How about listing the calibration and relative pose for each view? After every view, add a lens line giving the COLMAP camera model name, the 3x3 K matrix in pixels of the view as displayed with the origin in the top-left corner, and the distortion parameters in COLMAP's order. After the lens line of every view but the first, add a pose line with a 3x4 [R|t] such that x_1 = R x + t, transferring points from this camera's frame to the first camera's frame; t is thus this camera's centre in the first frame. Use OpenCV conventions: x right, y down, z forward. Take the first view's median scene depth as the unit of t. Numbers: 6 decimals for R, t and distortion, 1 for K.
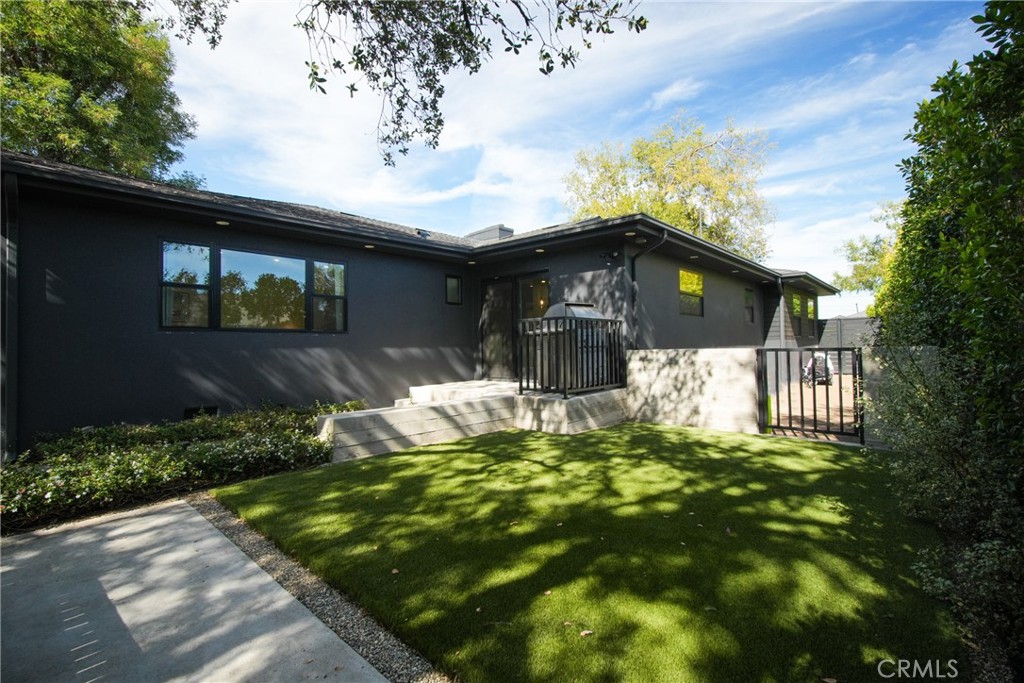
lens RADIAL K [[457.4, 0, 515.9], [0, 457.4, 341.6], [0, 0, 1]] dist [0.002753, 0.000351]
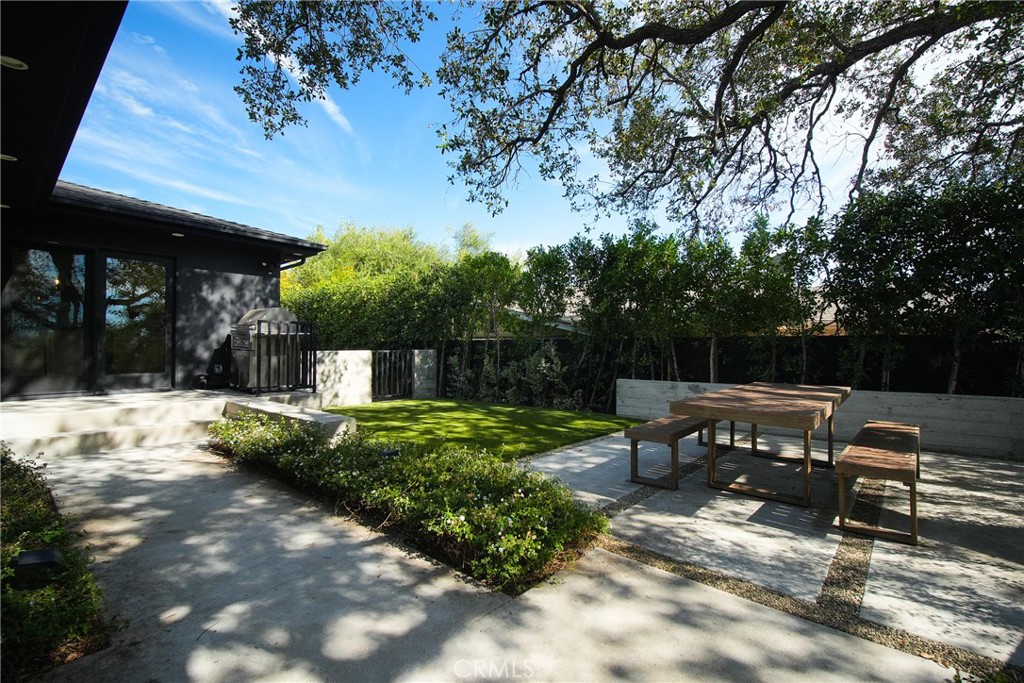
lens RADIAL K [[457.4, 0, 511.8], [0, 457.4, 344.6], [0, 0, 1]] dist [0.002753, 0.000351]
pose [[-0.010438, 0.018532, 0.999774, -1.028179], [-0.018201, 0.999659, -0.018720, 0.011788], [-0.999780, -0.018393, -0.010097, 0.480542]]
